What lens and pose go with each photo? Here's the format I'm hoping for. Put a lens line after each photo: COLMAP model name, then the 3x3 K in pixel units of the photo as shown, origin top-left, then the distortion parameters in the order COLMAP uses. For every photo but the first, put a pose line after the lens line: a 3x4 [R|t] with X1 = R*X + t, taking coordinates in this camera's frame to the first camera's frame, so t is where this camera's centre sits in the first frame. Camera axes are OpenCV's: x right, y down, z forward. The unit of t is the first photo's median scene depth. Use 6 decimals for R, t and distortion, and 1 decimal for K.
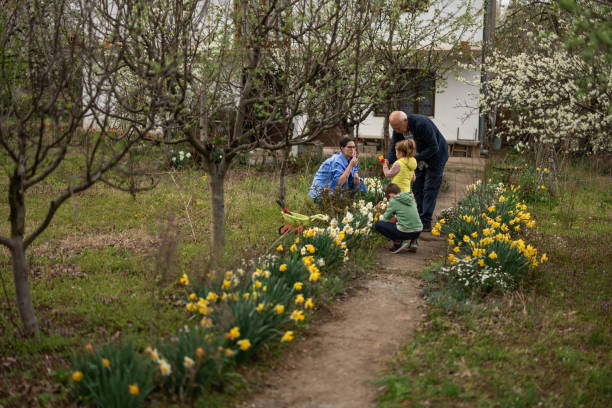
lens RADIAL K [[851.6, 0, 306.0], [0, 851.6, 204.0], [0, 0, 1]] dist [-0.027402, 0.081744]
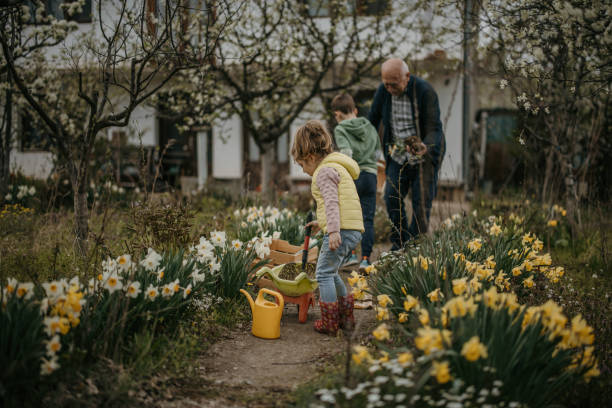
lens RADIAL K [[851.6, 0, 306.0], [0, 851.6, 204.0], [0, 0, 1]] dist [-0.027402, 0.081744]
pose [[0.999818, -0.016628, 0.009398, 0.144706], [0.017389, 0.995995, -0.087697, 0.029983], [-0.007902, 0.087844, 0.996103, 0.633075]]
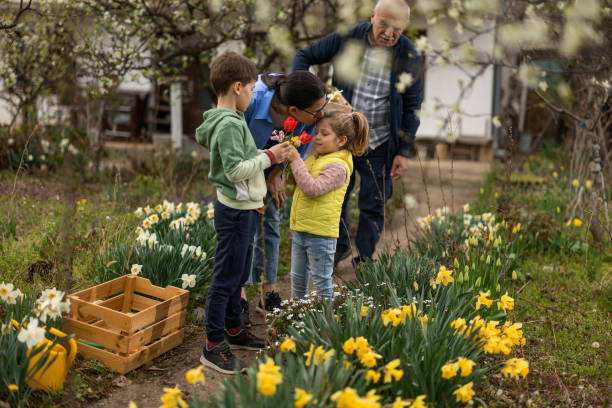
lens RADIAL K [[851.6, 0, 306.0], [0, 851.6, 204.0], [0, 0, 1]] dist [-0.027402, 0.081744]
pose [[0.998110, 0.003233, -0.061362, 0.262520], [-0.003566, 0.999980, -0.005314, -0.047068], [0.061343, 0.005522, 0.998101, 0.865029]]
